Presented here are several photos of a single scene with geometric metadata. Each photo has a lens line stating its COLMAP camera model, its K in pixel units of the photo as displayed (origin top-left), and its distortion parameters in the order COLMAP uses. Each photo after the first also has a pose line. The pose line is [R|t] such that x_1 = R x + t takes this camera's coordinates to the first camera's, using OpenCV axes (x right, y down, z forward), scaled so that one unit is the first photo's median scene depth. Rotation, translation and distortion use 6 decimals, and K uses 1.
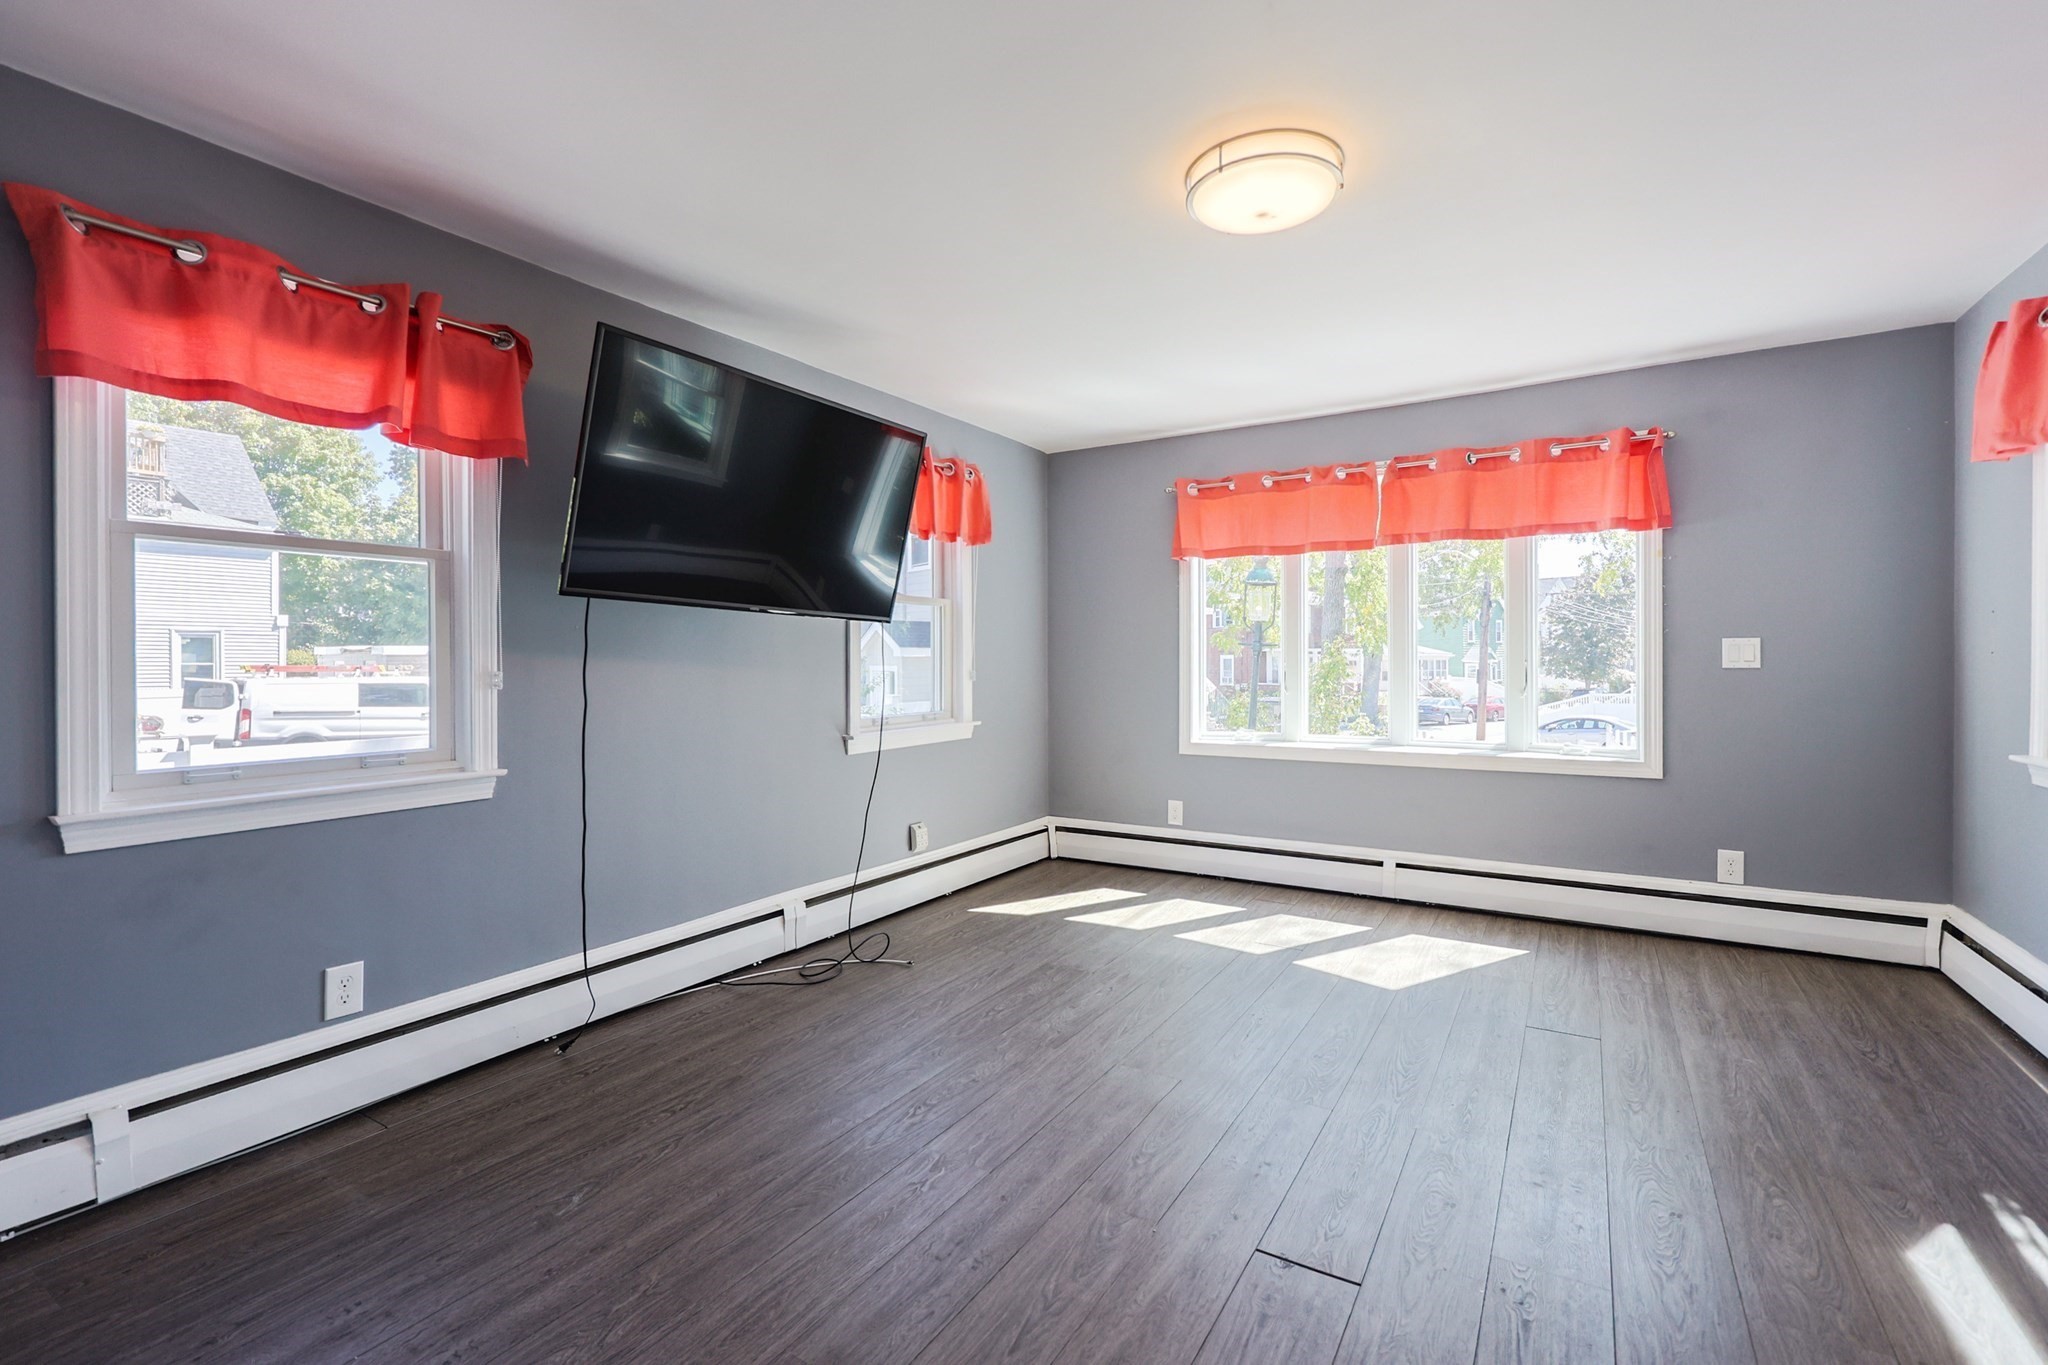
lens RADIAL K [[885.7, 0, 1034.4], [0, 885.7, 666.5], [0, 0, 1]] dist [0.003290, 0.000337]
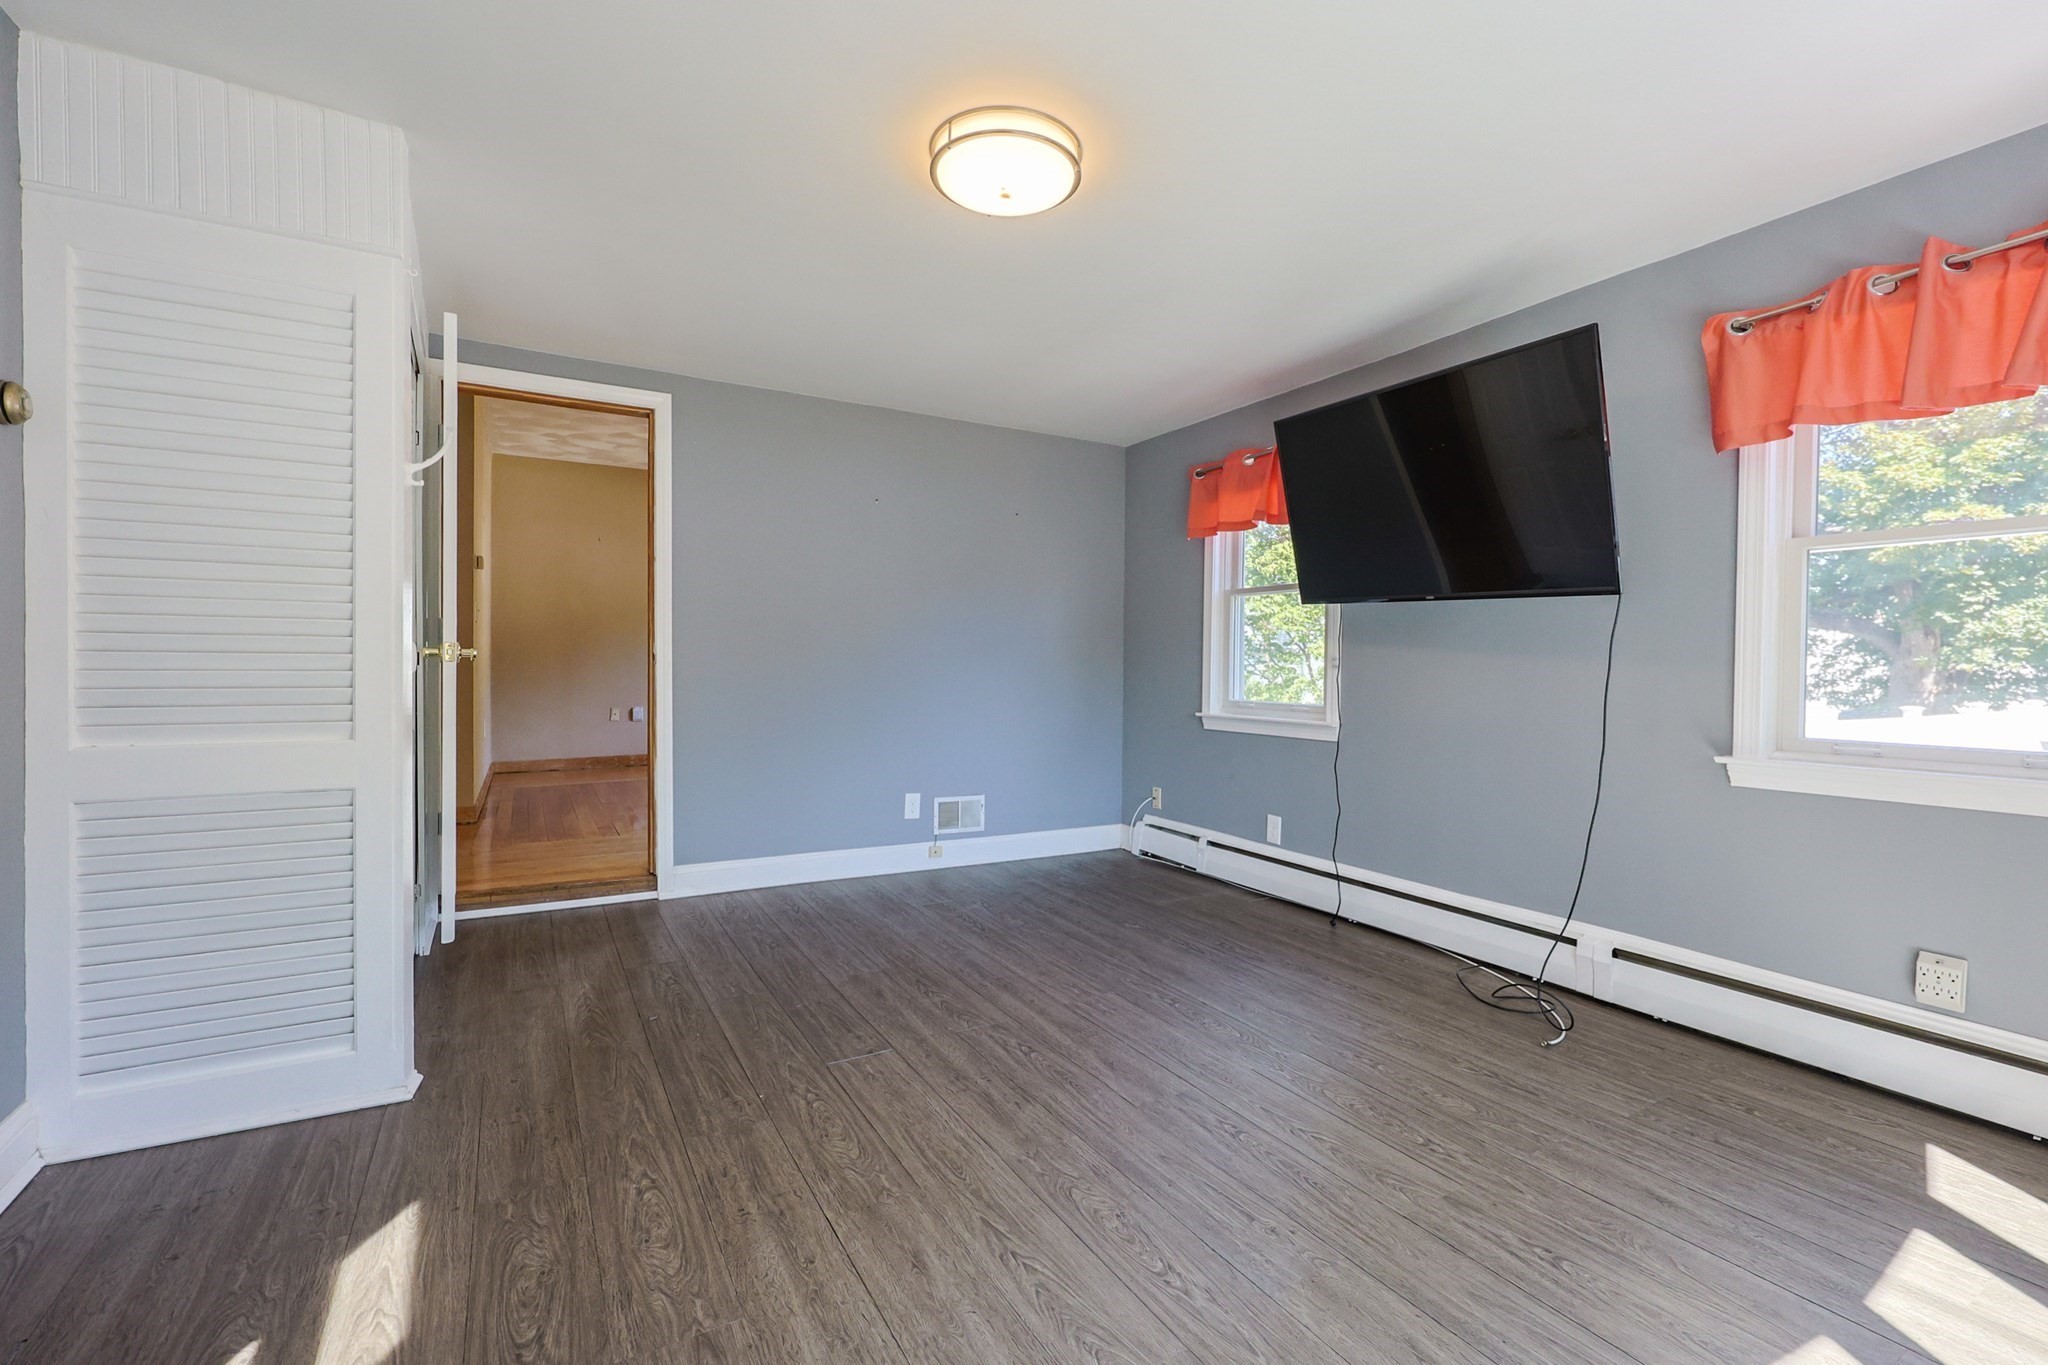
lens RADIAL K [[885.7, 0, 1034.4], [0, 885.7, 666.5], [0, 0, 1]] dist [0.003290, 0.000337]
pose [[-0.476525, -0.002697, -0.879157, 1.042614], [-0.011904, 0.999923, 0.003385, 0.025978], [0.879080, 0.012078, -0.476521, 1.396161]]
